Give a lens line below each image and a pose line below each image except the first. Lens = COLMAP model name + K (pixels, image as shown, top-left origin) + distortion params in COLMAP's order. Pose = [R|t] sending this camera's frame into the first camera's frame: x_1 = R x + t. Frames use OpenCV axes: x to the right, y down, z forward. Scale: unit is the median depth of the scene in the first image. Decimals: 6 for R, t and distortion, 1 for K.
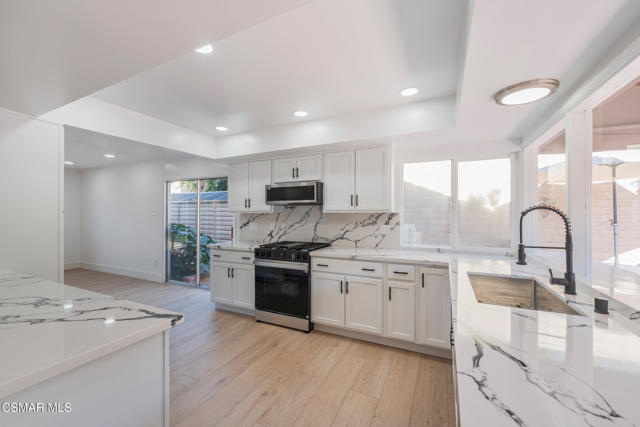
lens RADIAL K [[258.9, 0, 321.1], [0, 258.9, 214.1], [0, 0, 1]] dist [-0.000086, -0.000389]
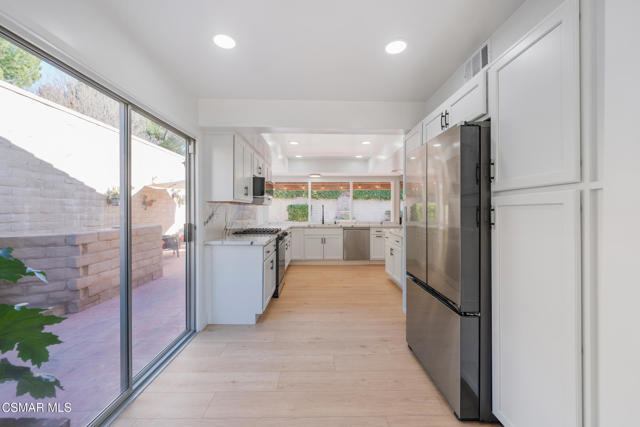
lens RADIAL K [[258.9, 0, 319.4], [0, 258.9, 211.8], [0, 0, 1]] dist [-0.000086, -0.000389]
pose [[-0.444568, -0.004561, 0.895733, -1.354355], [-0.000574, 0.999988, 0.004808, 0.028060], [-0.895745, 0.001623, -0.444566, 1.340737]]
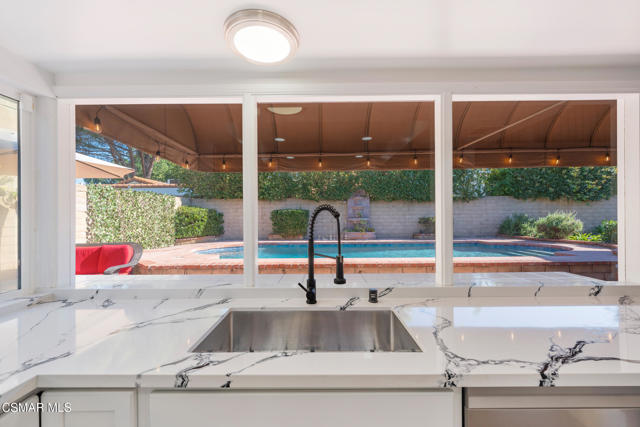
lens RADIAL K [[258.9, 0, 320.0], [0, 258.9, 214.9], [0, 0, 1]] dist [-0.000086, -0.000389]
pose [[-0.429168, 0.006554, 0.903201, 0.047367], [0.005676, 0.999973, -0.004559, -0.000136], [-0.903207, 0.003170, -0.429193, 0.589604]]
